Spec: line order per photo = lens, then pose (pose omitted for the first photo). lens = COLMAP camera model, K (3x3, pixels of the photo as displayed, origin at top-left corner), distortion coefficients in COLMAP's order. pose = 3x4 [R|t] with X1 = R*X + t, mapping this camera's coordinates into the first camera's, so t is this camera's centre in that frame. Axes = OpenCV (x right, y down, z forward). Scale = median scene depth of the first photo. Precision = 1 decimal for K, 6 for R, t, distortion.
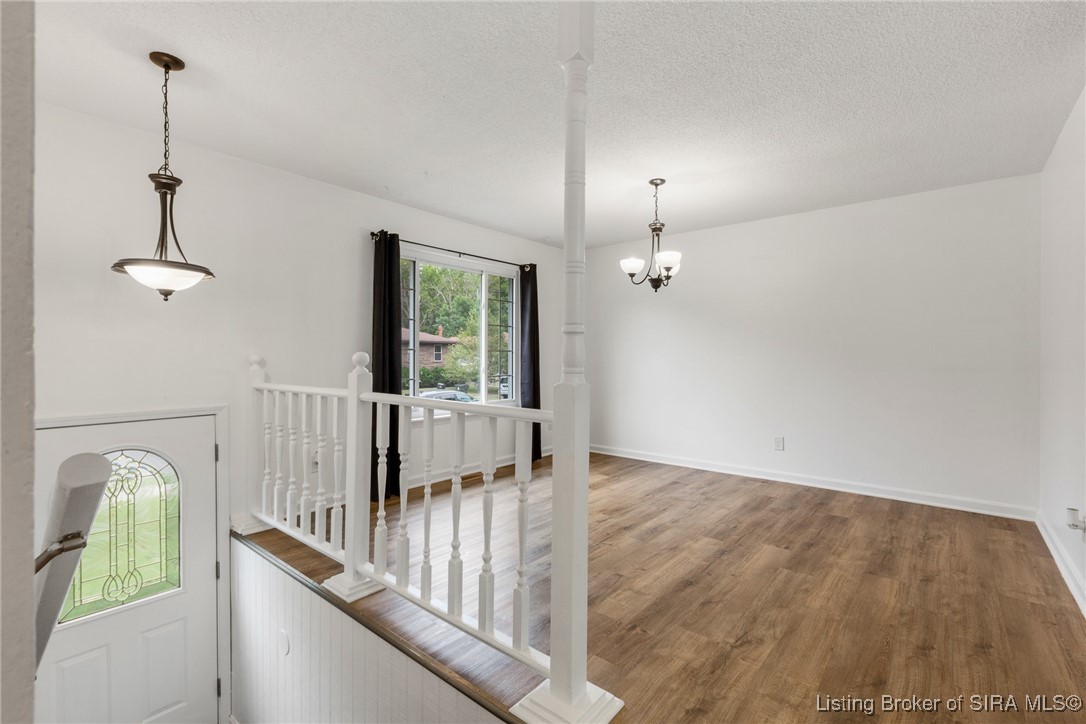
lens RADIAL K [[486.3, 0, 543.7], [0, 486.3, 356.3], [0, 0, 1]] dist [-0.002146, -0.000601]
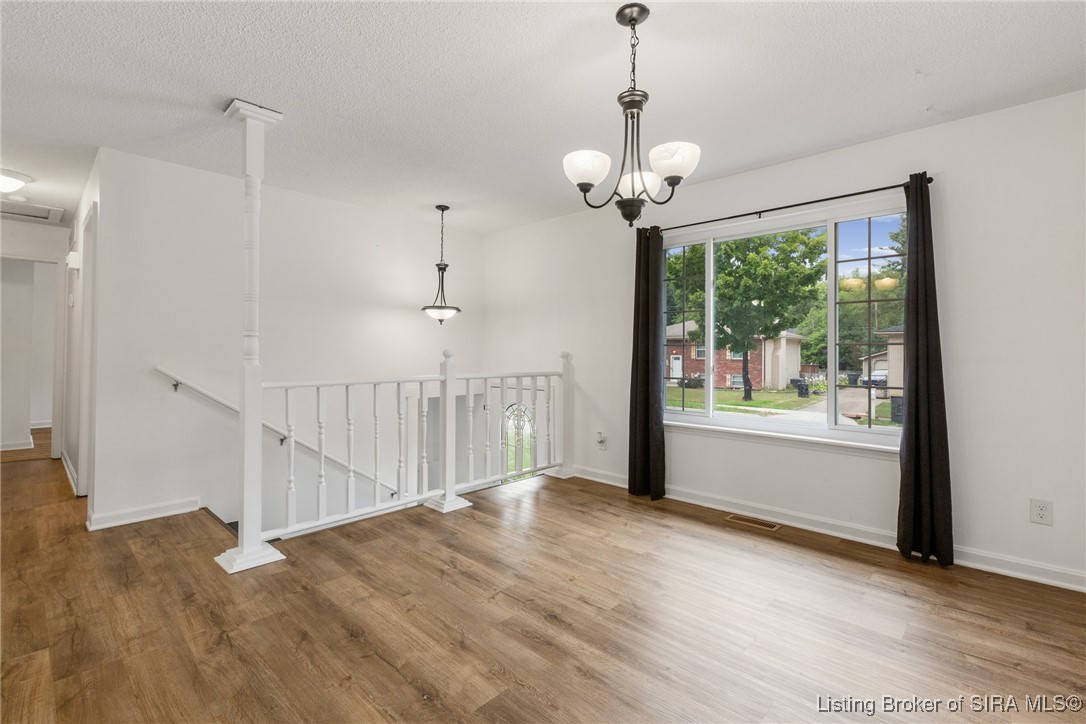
lens RADIAL K [[486.3, 0, 543.7], [0, 486.3, 356.3], [0, 0, 1]] dist [-0.002146, -0.000601]
pose [[-0.053573, 0.000230, -0.998564, 1.191122], [-0.005507, 0.999985, 0.000526, 0.010589], [0.998549, 0.005527, -0.053571, 1.492779]]
